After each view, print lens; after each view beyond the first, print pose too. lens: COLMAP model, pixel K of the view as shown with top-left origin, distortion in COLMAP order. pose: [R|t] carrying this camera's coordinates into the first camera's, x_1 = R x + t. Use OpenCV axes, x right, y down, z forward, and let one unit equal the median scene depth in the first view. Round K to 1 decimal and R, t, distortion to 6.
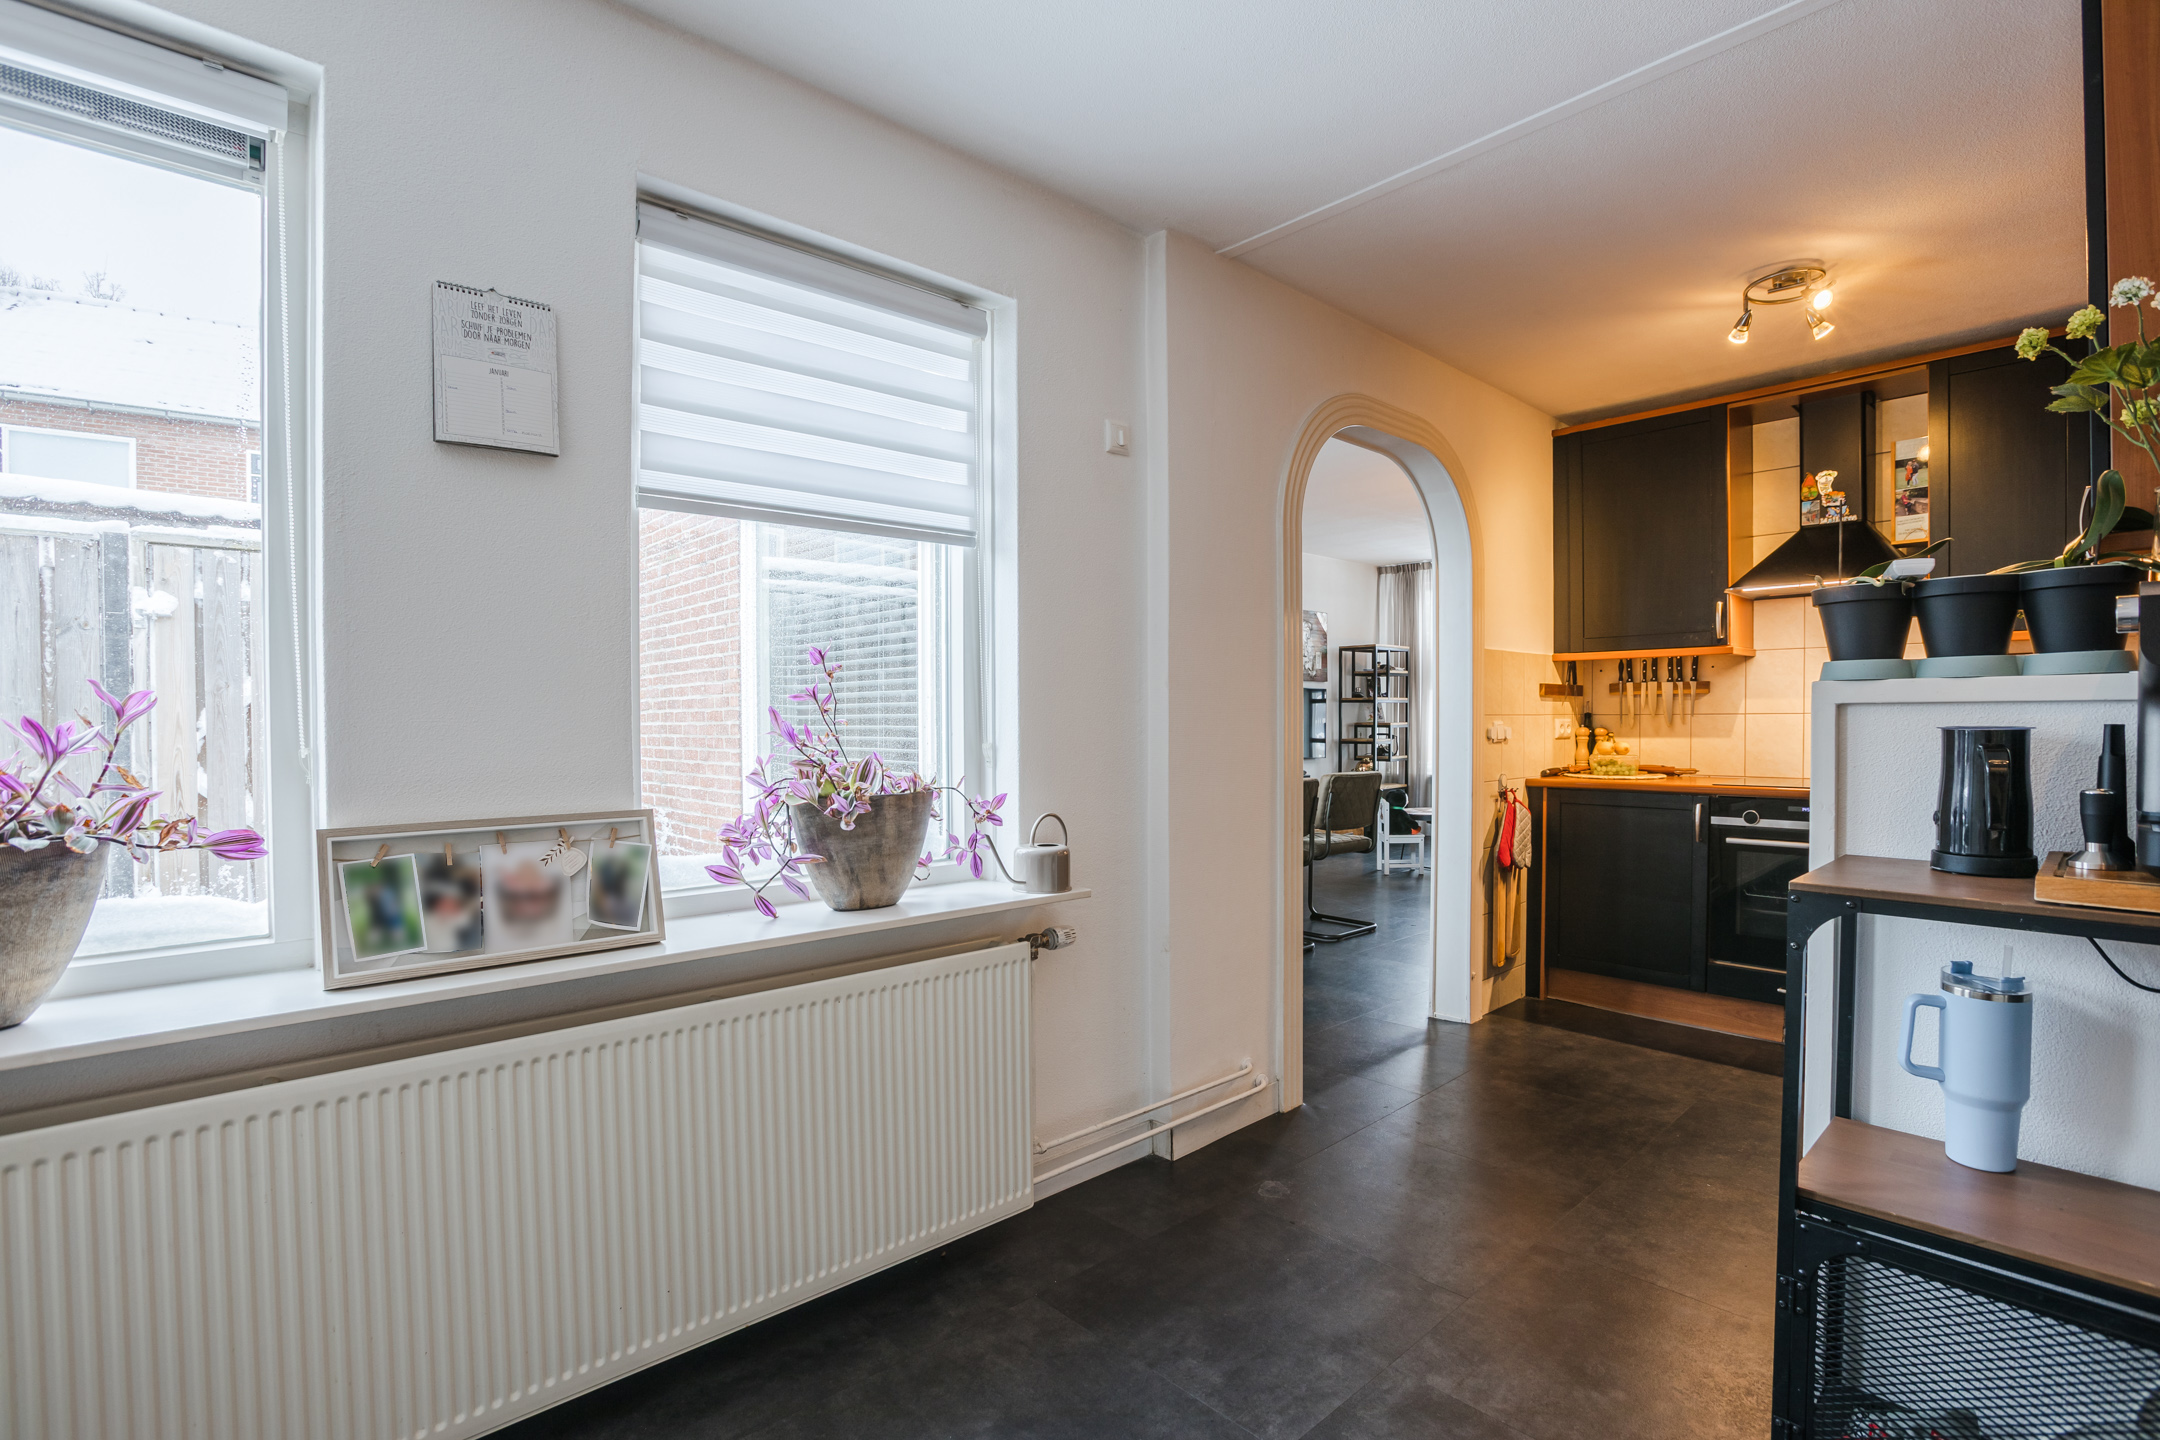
lens RADIAL K [[1033.7, 0, 1095.6], [0, 1033.7, 729.1], [0, 0, 1]] dist [-0.042446, 0.013384]
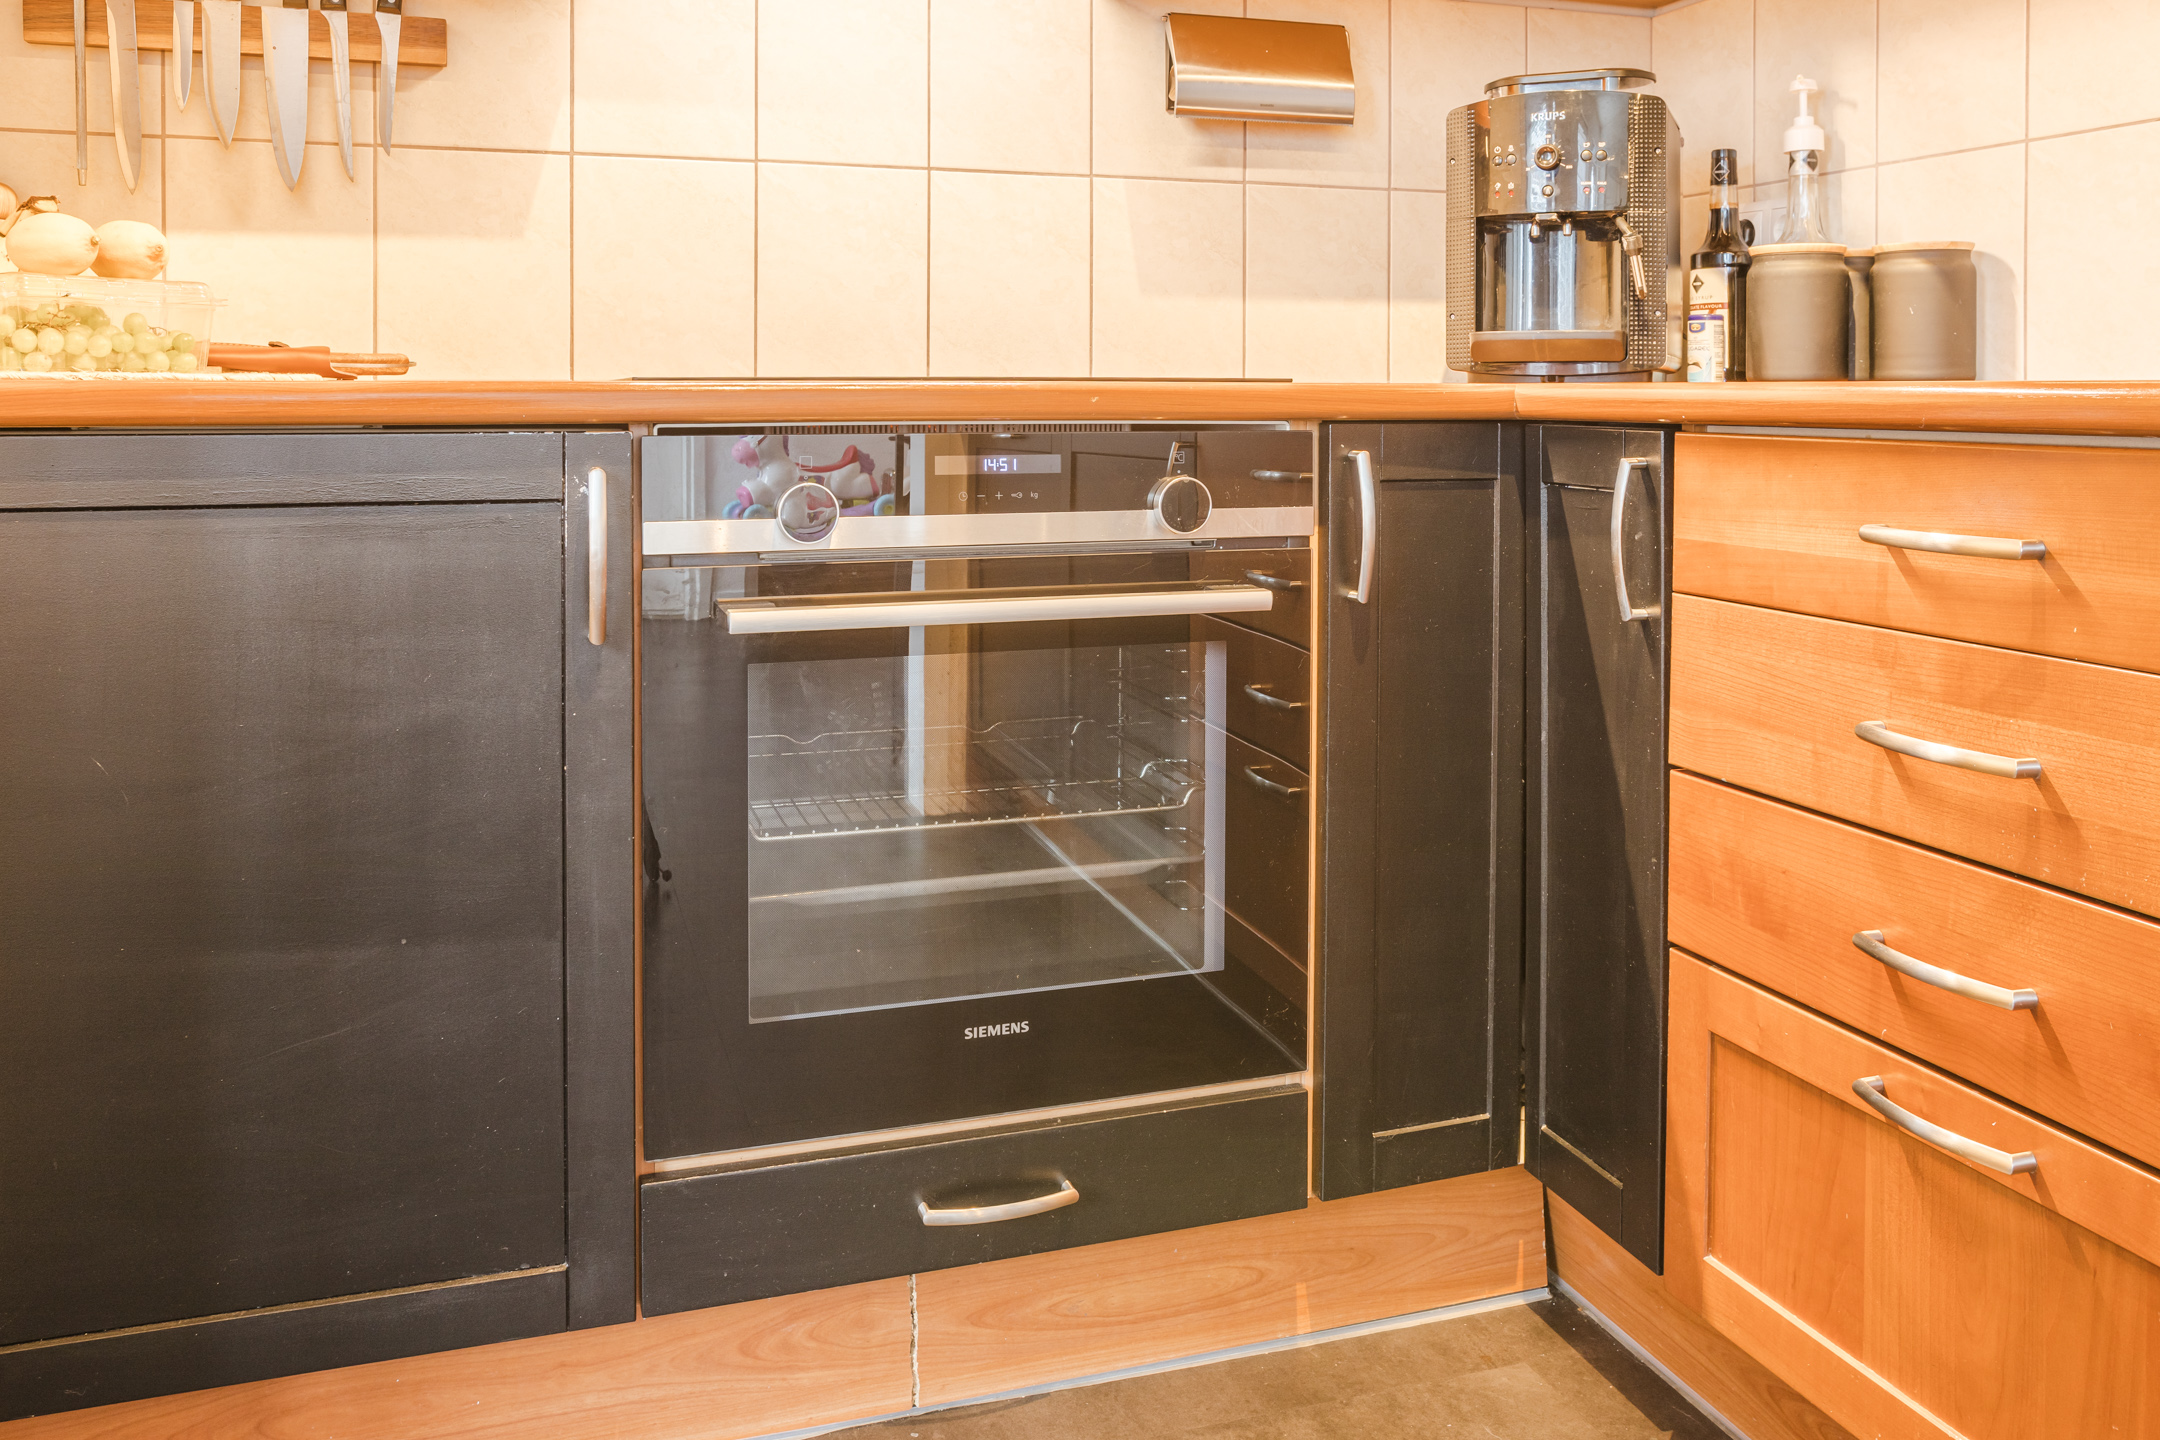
lens RADIAL K [[1730.2, 0, 1102.5], [0, 1730.2, 408.0], [0, 0, 1]] dist [0.013985, -0.011274]
pose [[0.411378, -0.003381, 0.911459, 0.262781], [0.007342, 0.999973, 0.000395, 0.054064], [-0.911435, 0.006530, 0.411391, 0.660984]]
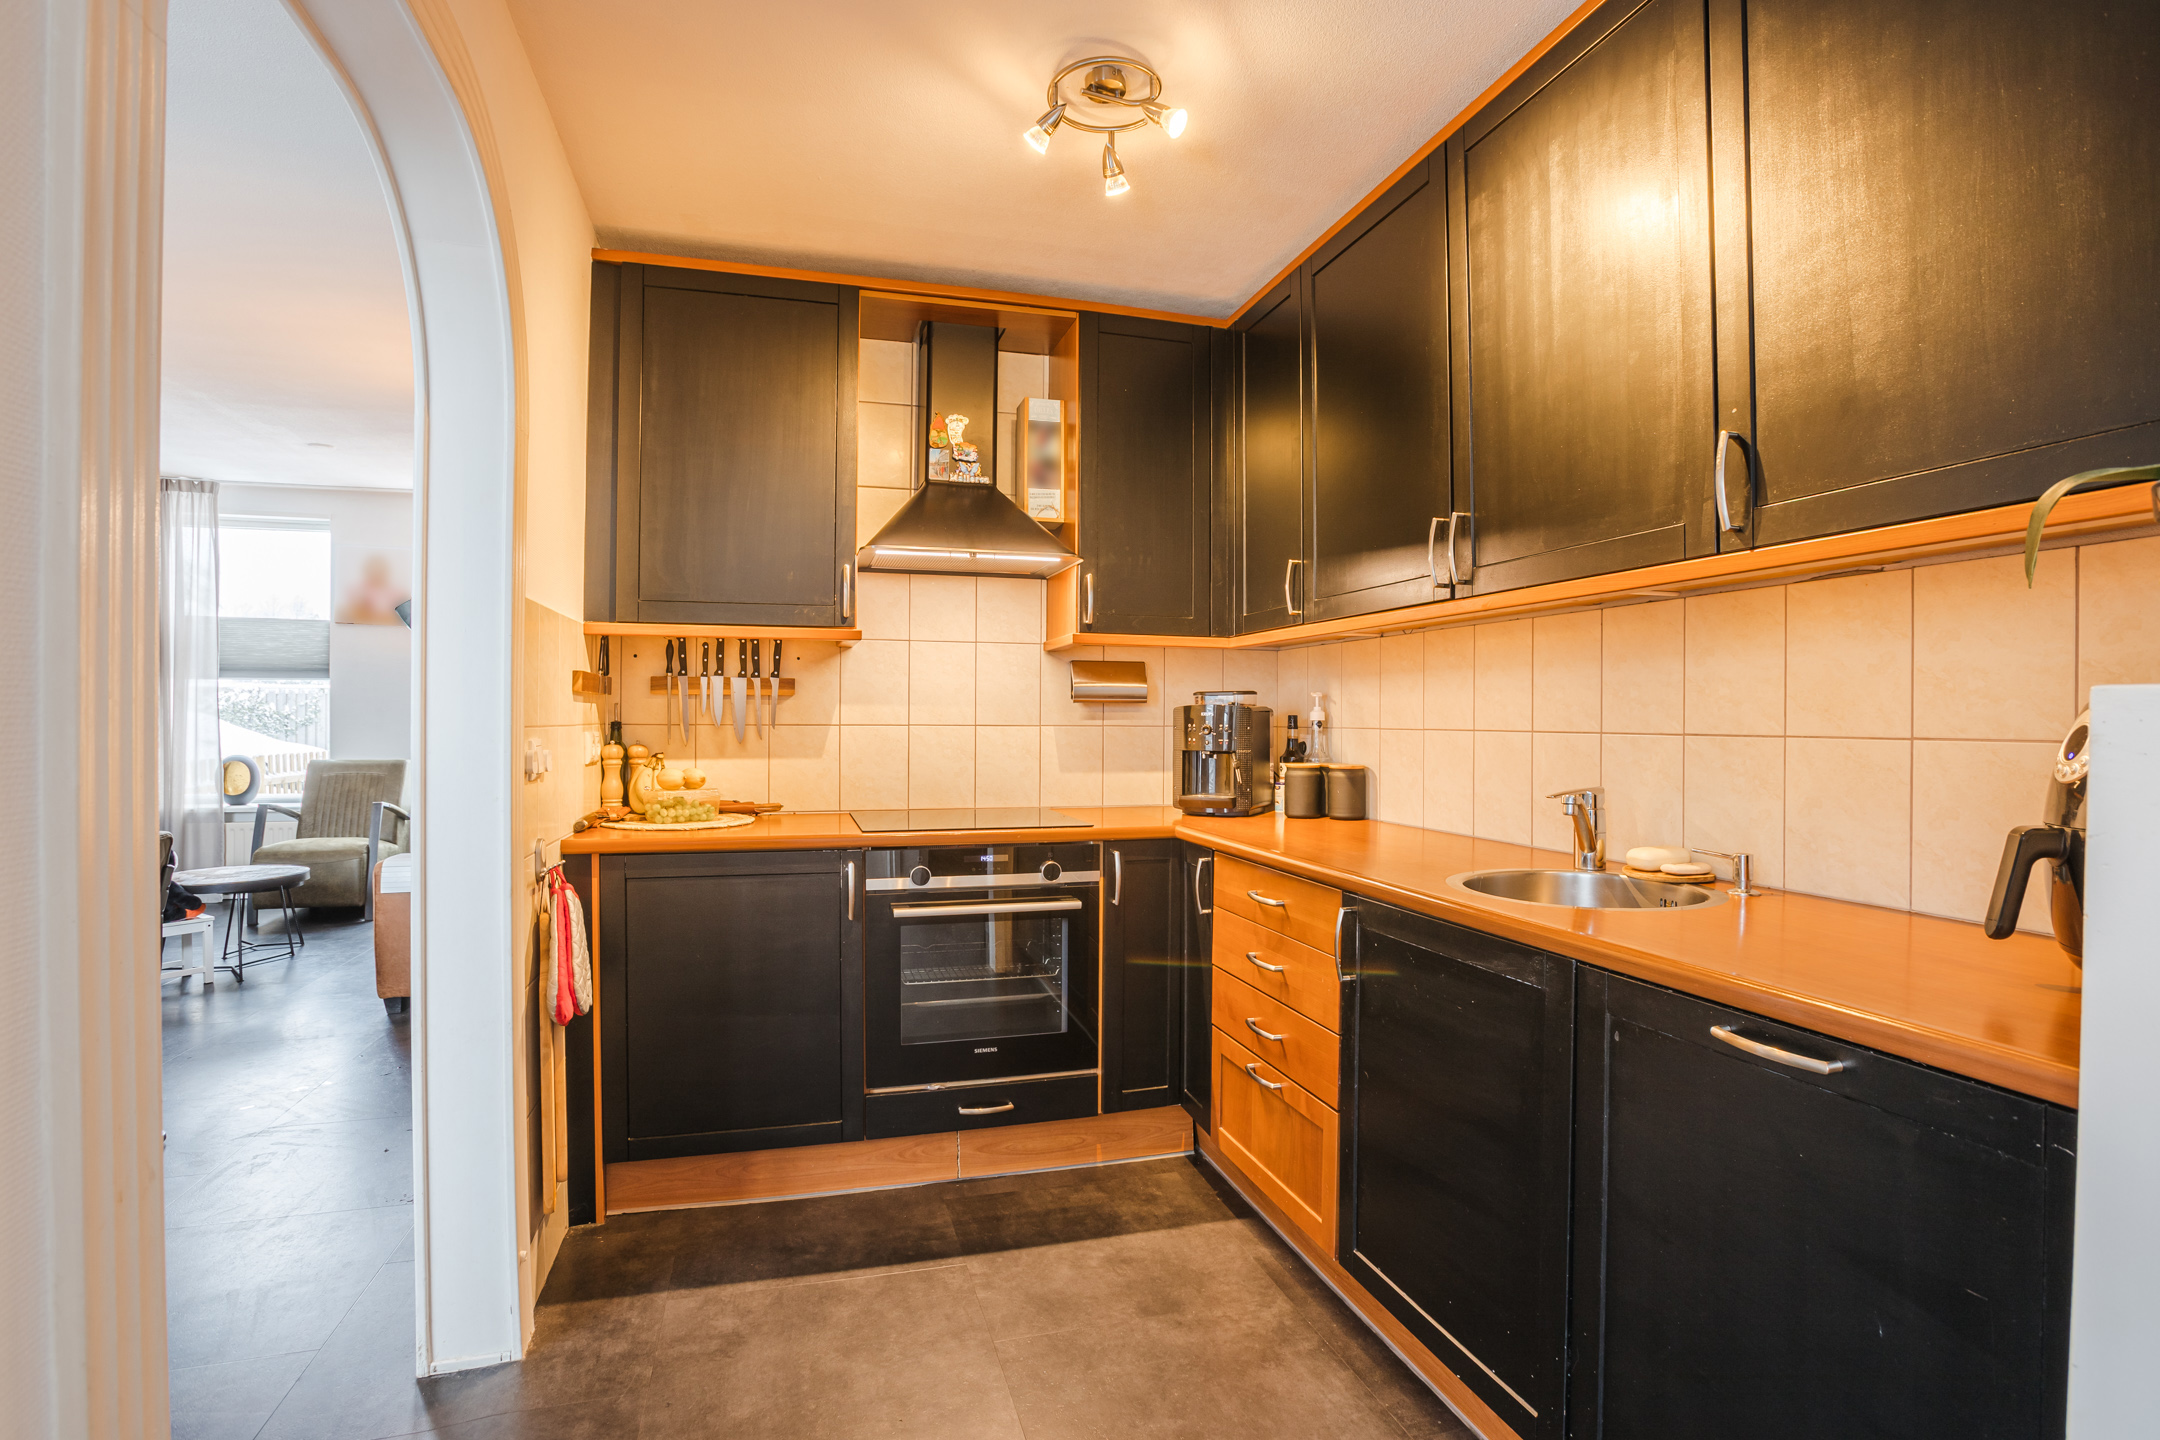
lens RADIAL K [[1033.7, 0, 1095.4], [0, 1033.7, 729.6], [0, 0, 1]] dist [-0.042446, 0.013384]
pose [[0.446885, -0.005356, 0.894575, 0.053255], [0.001354, 0.999985, 0.005311, -0.014702], [-0.894590, -0.001163, 0.446885, 0.491233]]
